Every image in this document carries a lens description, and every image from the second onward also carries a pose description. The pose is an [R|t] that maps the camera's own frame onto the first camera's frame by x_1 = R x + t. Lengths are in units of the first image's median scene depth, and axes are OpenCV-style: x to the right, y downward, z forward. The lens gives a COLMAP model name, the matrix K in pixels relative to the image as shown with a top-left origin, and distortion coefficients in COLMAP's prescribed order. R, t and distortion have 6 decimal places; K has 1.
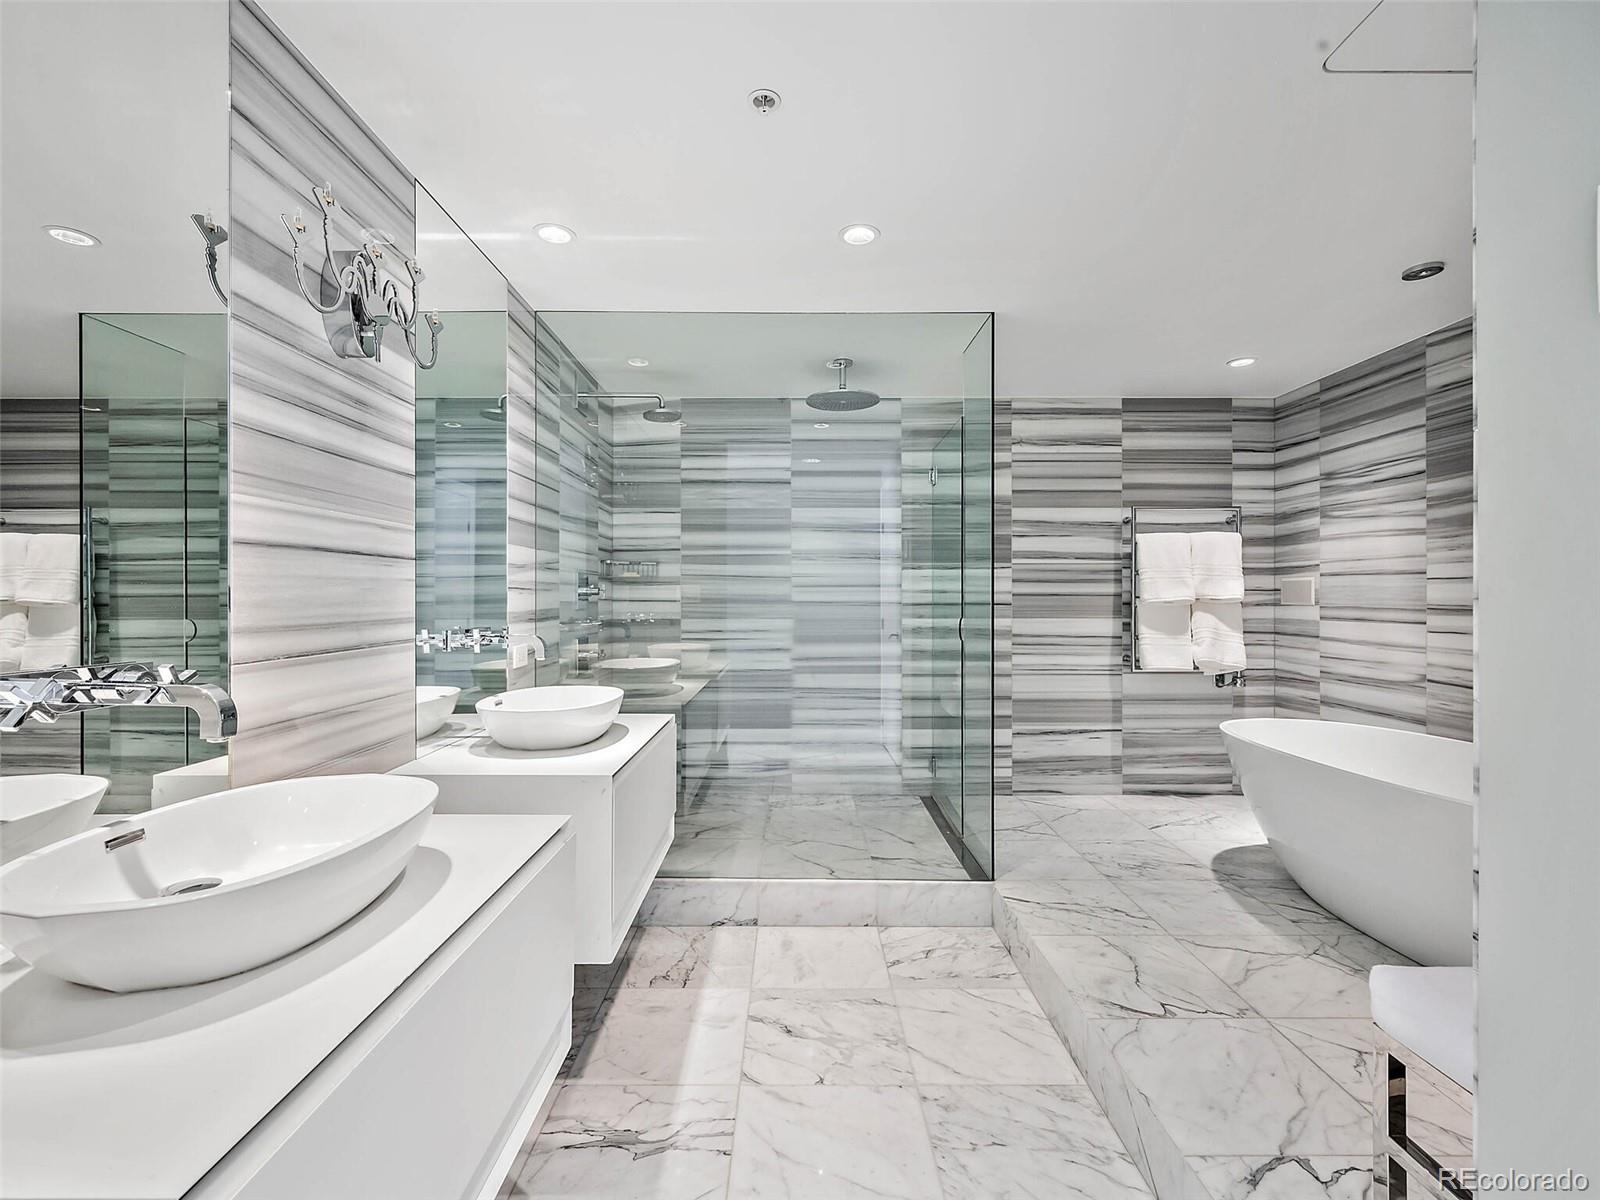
lens RADIAL K [[707.7, 0, 794.7], [0, 707.7, 602.3], [0, 0, 1]] dist [-0.002129, -0.000844]
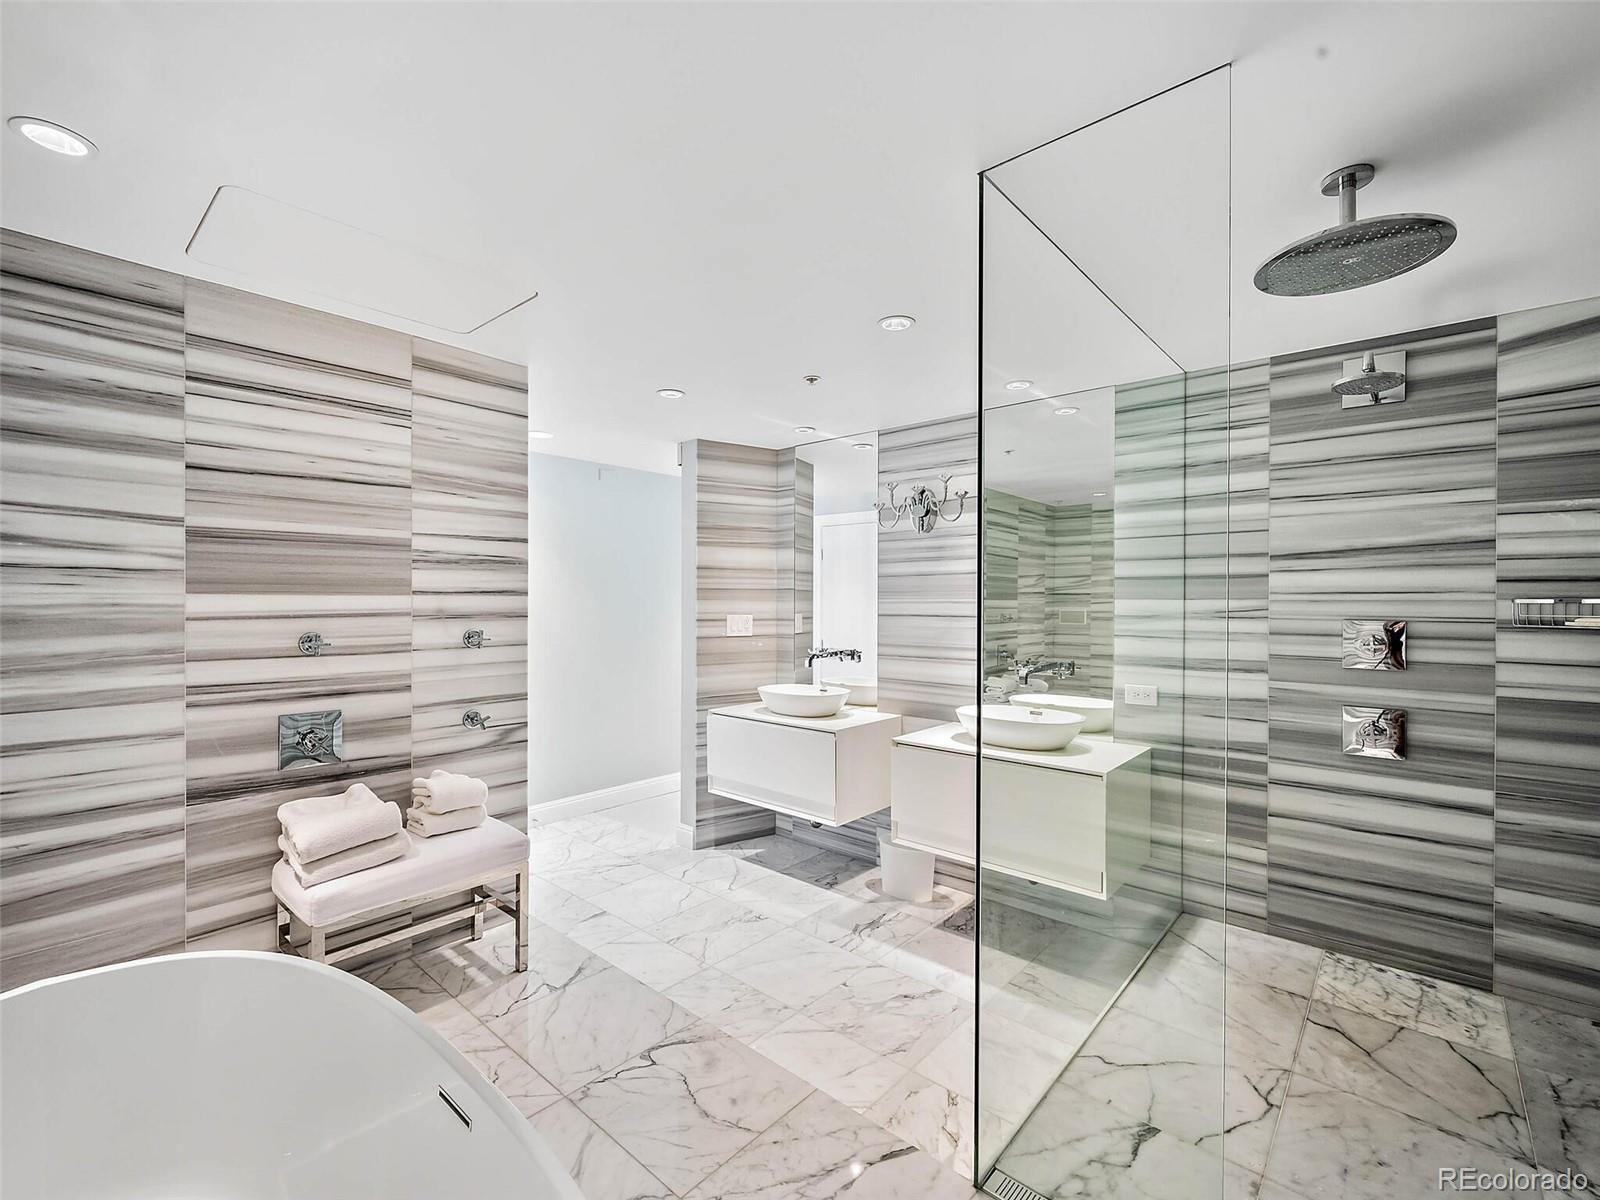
lens RADIAL K [[707.7, 0, 794.7], [0, 707.7, 602.3], [0, 0, 1]] dist [-0.002129, -0.000844]
pose [[-0.662023, -0.000474, -0.749483, 1.155390], [-0.008207, 0.999944, 0.006617, -0.104826], [0.749439, 0.010532, -0.661990, 1.827394]]
